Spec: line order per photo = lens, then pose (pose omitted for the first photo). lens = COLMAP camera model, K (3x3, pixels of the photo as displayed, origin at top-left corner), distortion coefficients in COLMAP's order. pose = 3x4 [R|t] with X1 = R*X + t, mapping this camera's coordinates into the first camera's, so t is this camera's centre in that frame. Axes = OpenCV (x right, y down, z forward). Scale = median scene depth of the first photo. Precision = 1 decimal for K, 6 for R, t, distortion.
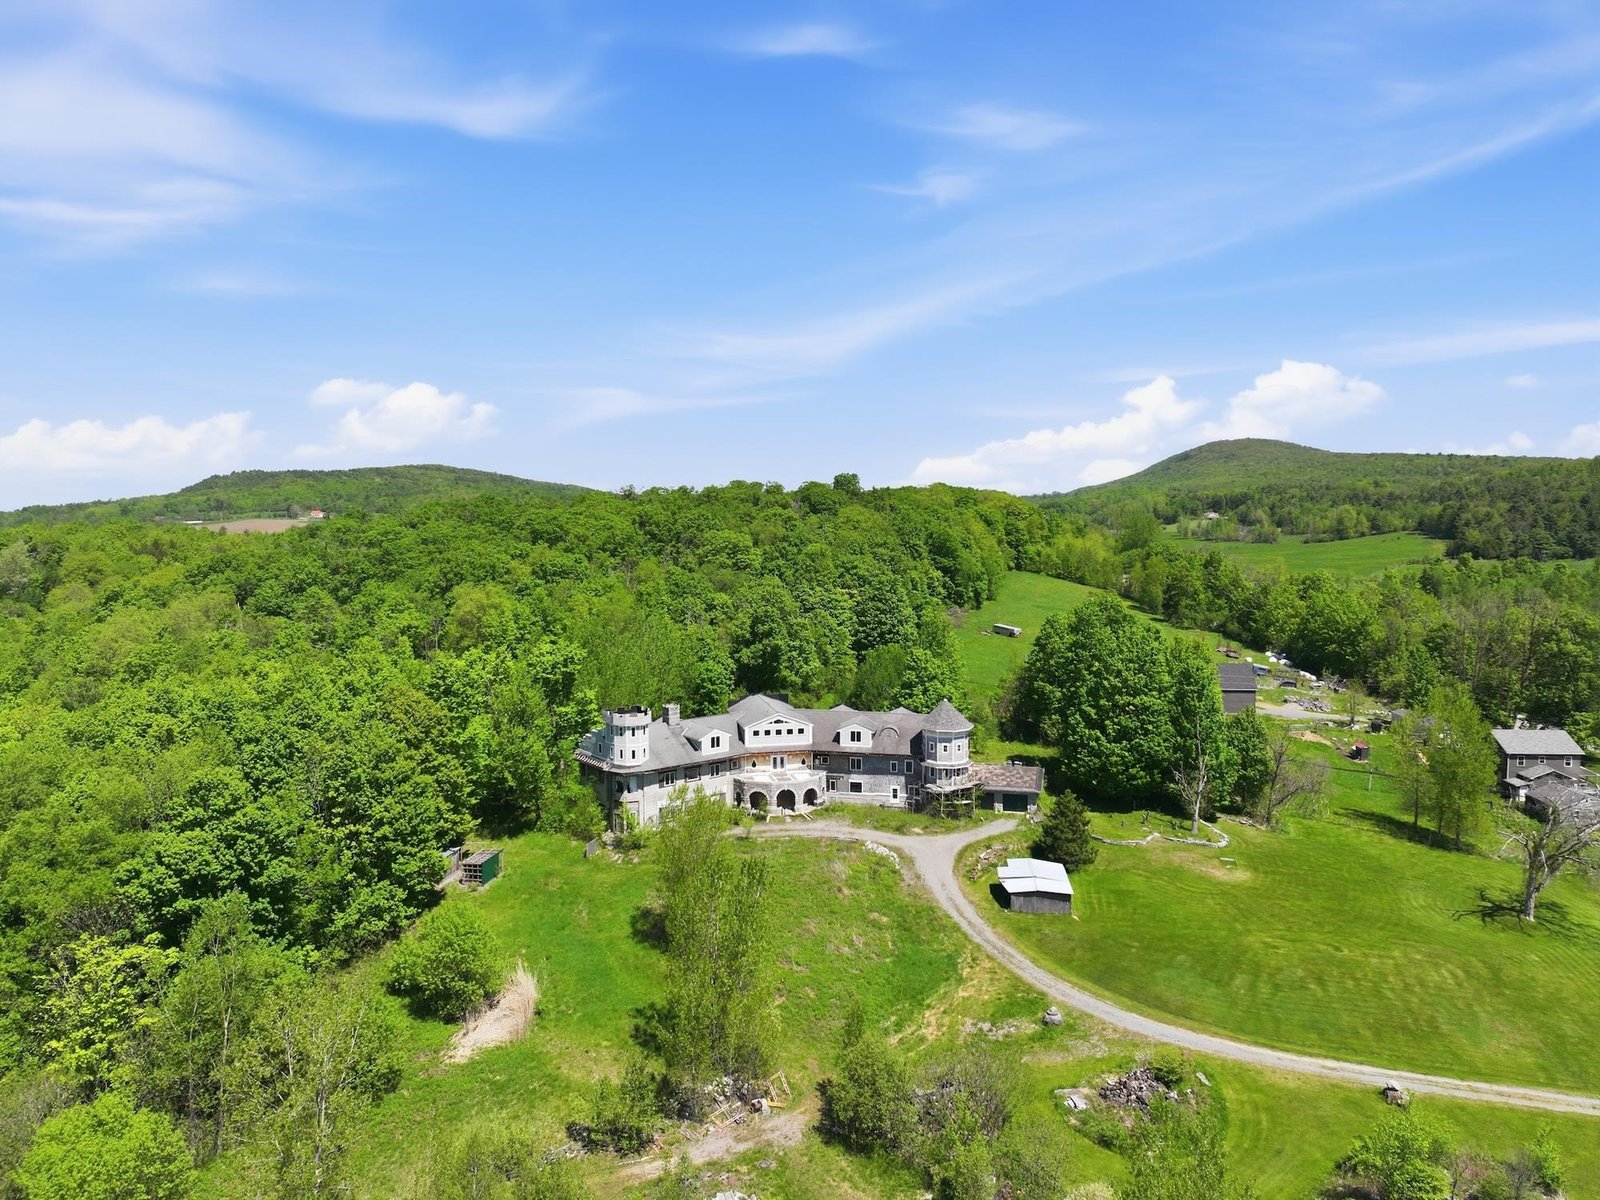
lens RADIAL K [[1116.2, 0, 799.5], [0, 1116.2, 595.6], [0, 0, 1]] dist [0.004959, -0.003456]
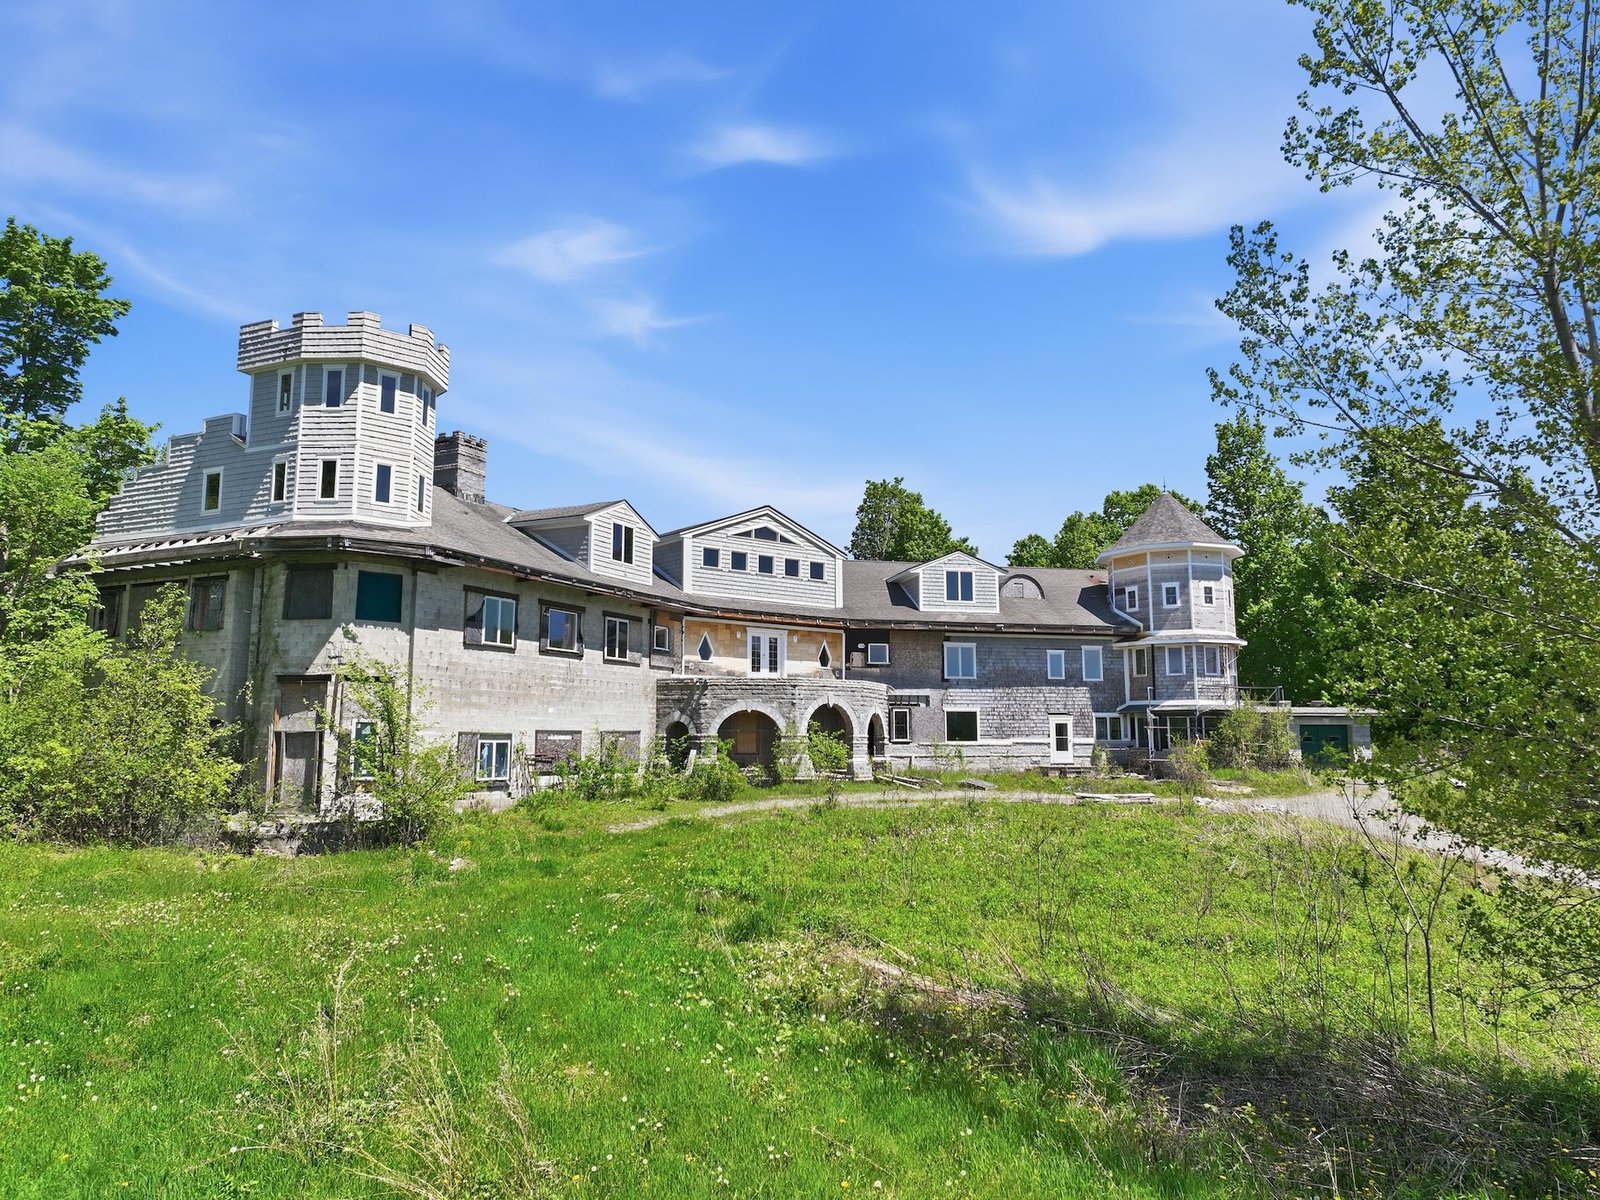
lens RADIAL K [[1120.8, 0, 802.1], [0, 1120.8, 594.0], [0, 0, 1]] dist [0.004335, 0.001698]
pose [[0.902936, 0.057125, 0.425961, -0.157124], [0.037121, 0.977057, -0.209717, 0.205861], [-0.428169, 0.205173, 0.880100, 0.693092]]
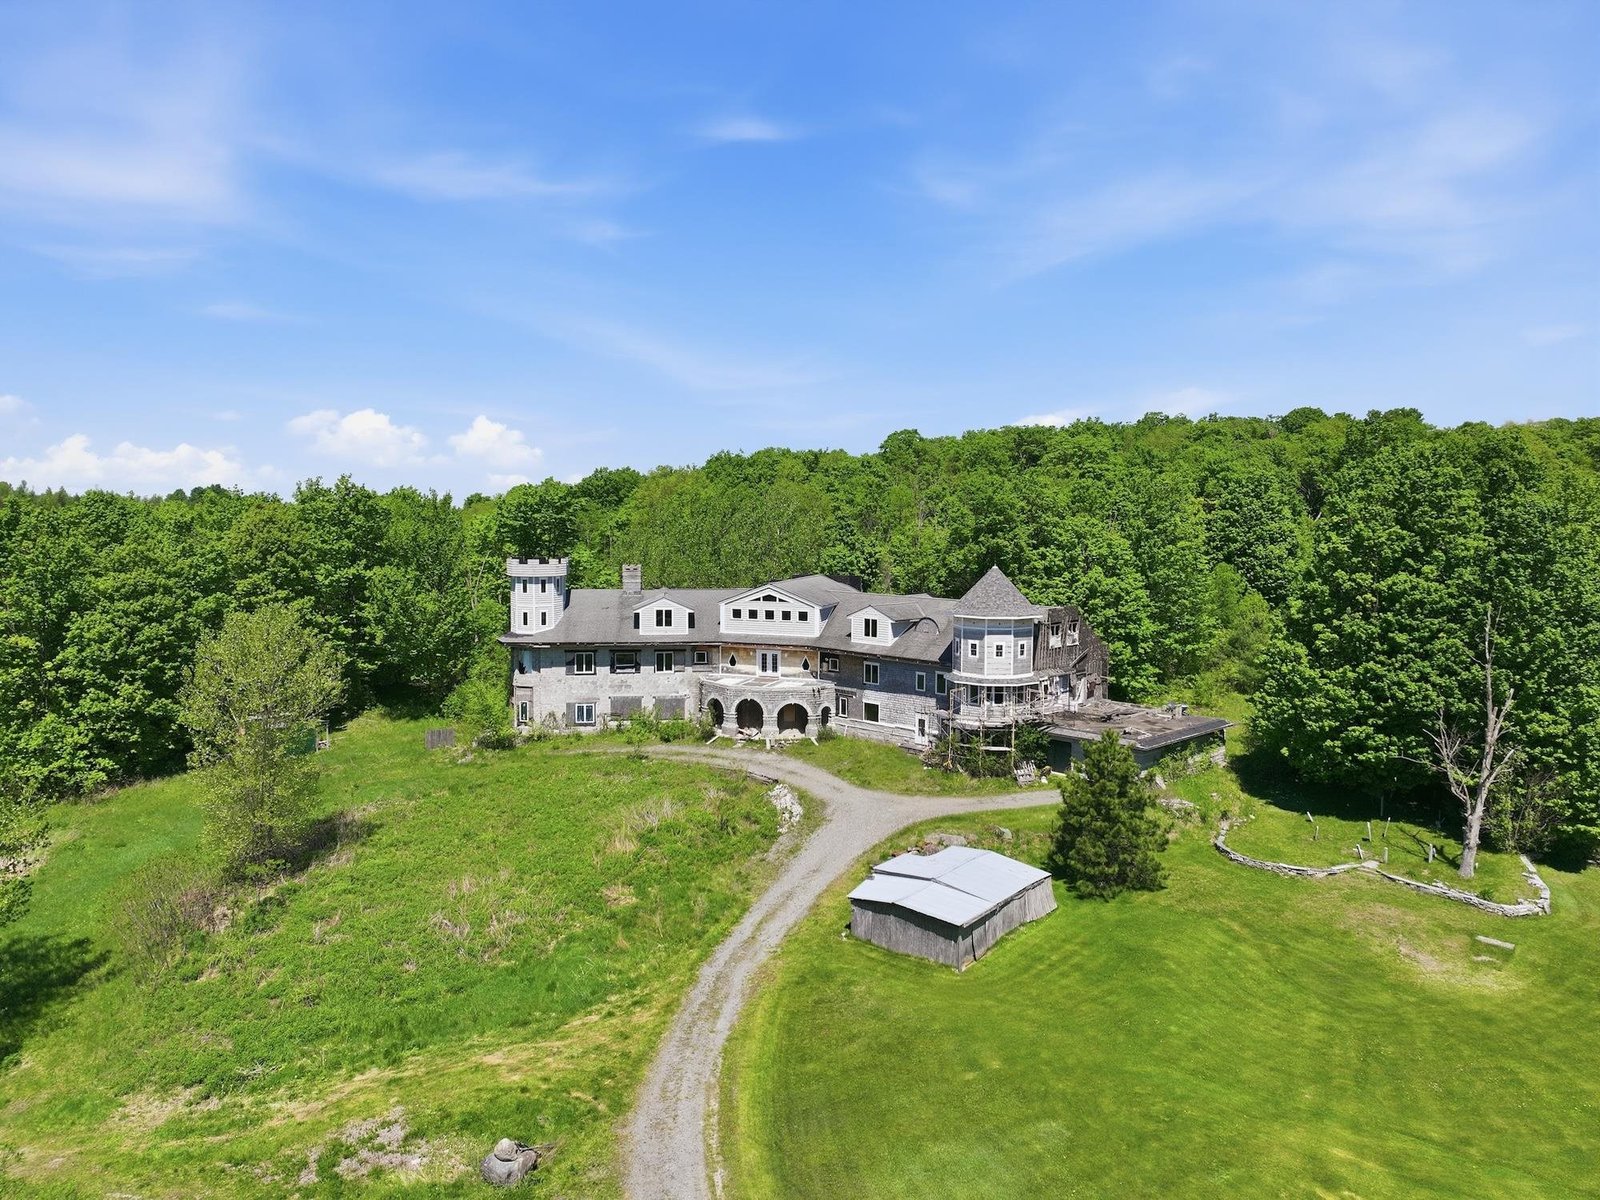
lens RADIAL K [[1118.9, 0, 800.1], [0, 1118.9, 592.9], [0, 0, 1]] dist [-0.002460, 0.013990]
pose [[0.844238, 0.042211, -0.534304, 0.342732], [-0.049149, 0.998791, 0.001247, 0.108555], [0.533711, 0.025208, 0.845291, 0.464365]]
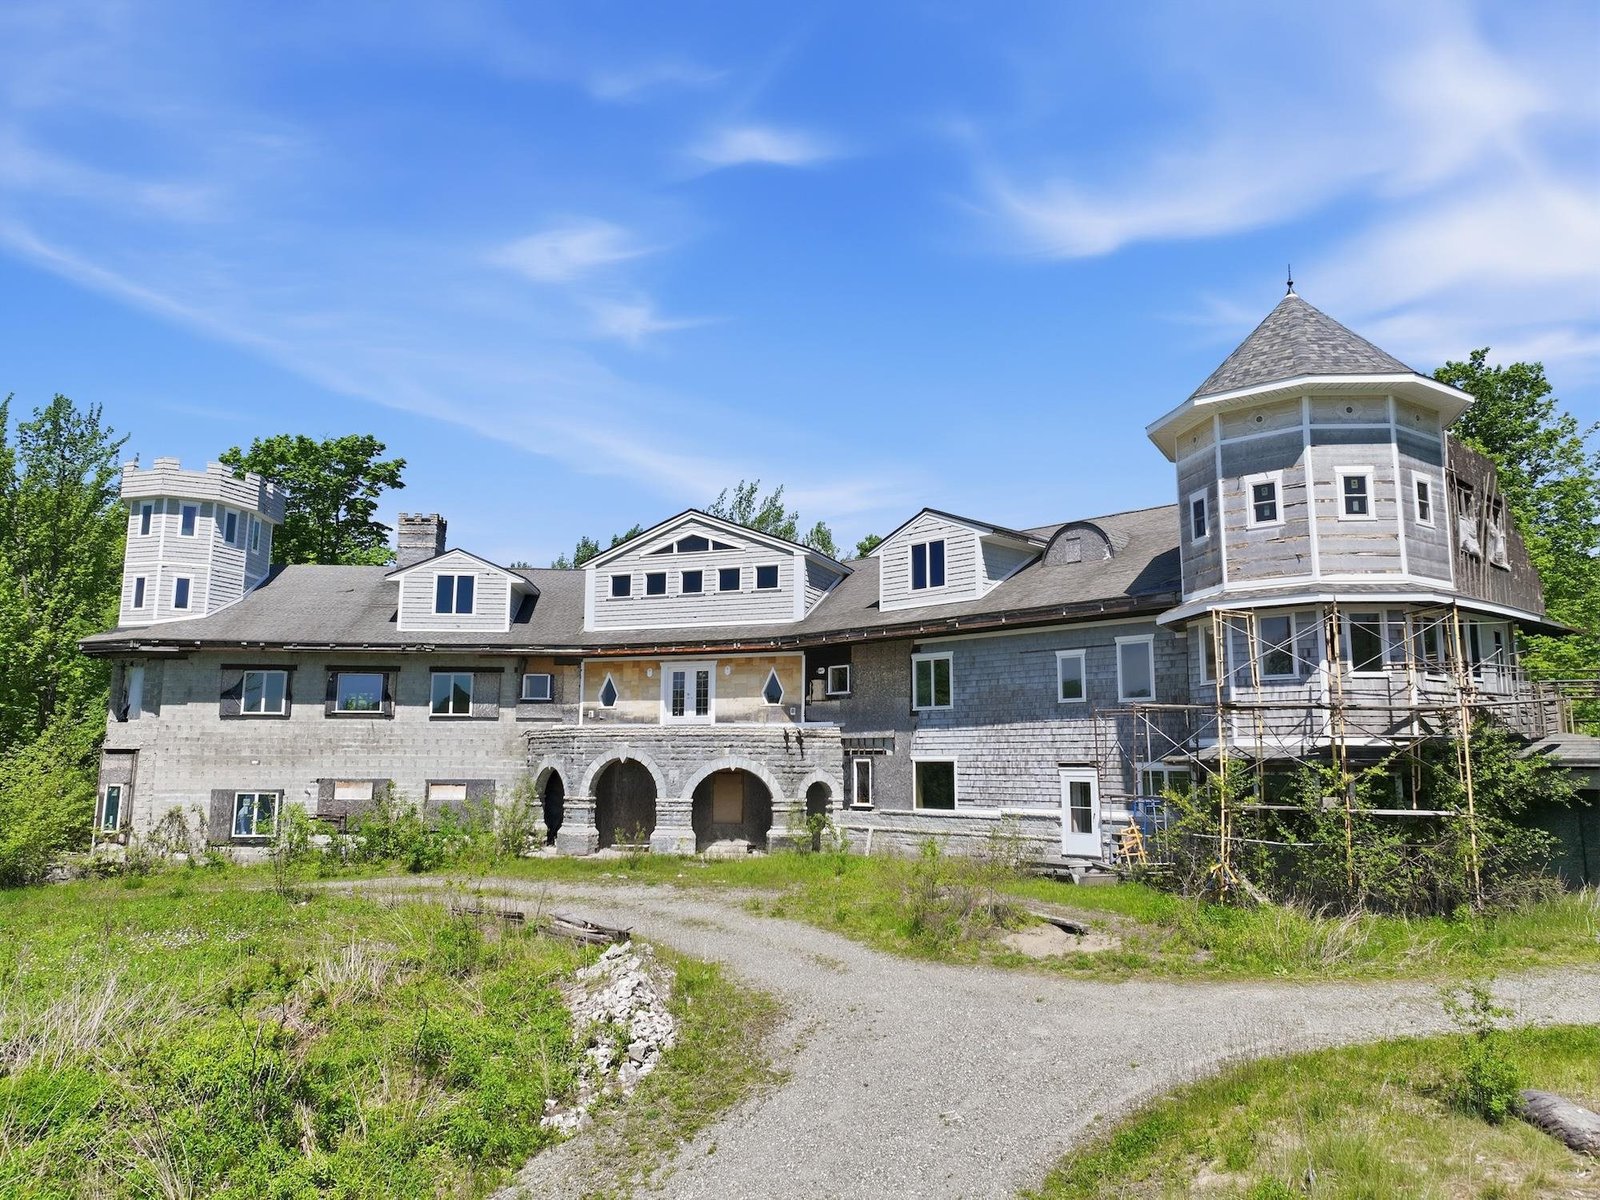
lens RADIAL K [[1120.8, 0, 802.1], [0, 1120.8, 594.0], [0, 0, 1]] dist [0.004335, 0.001698]
pose [[0.825484, -0.082156, -0.558415, 0.162064], [-0.051060, 0.974424, -0.218841, 0.186605], [0.562112, 0.209162, 0.800176, 0.793915]]
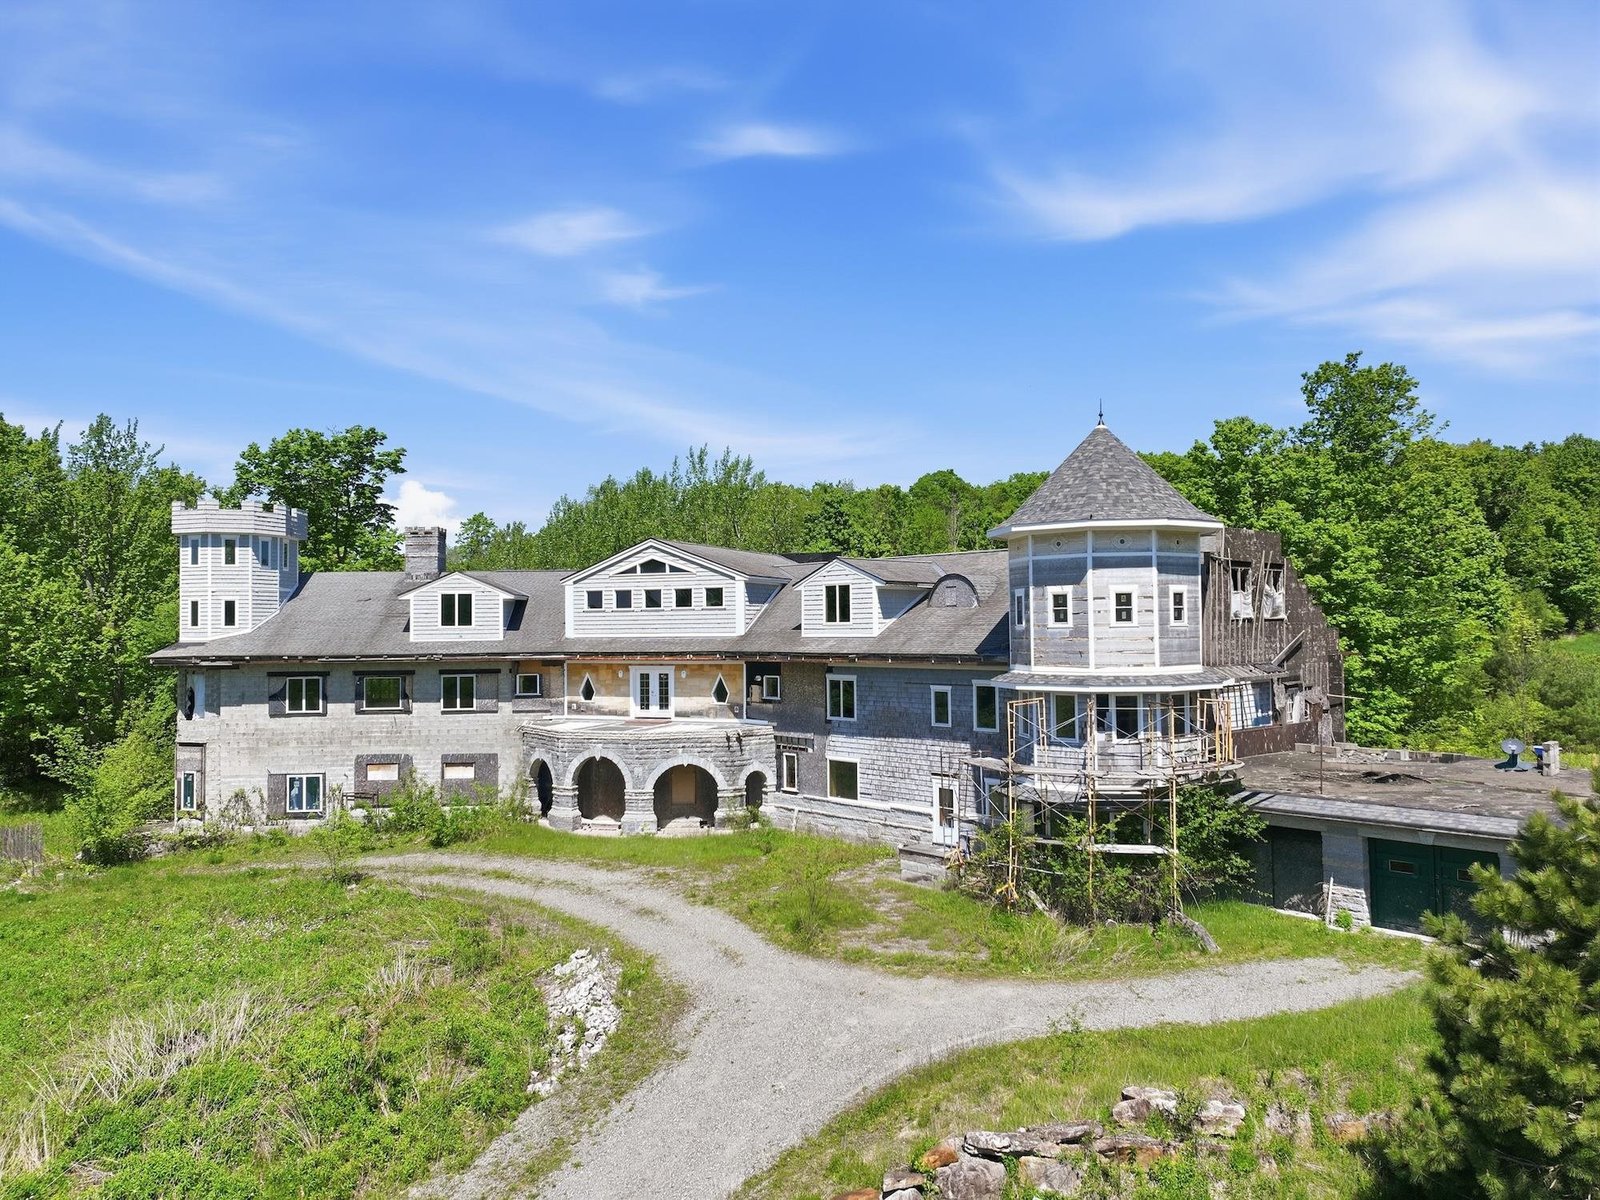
lens RADIAL K [[1120.8, 0, 802.1], [0, 1120.8, 594.0], [0, 0, 1]] dist [0.004335, 0.001698]
pose [[0.821989, -0.027292, -0.568848, 0.211879], [-0.035146, 0.994516, -0.098501, 0.153562], [0.568417, 0.100960, 0.816522, 0.752132]]
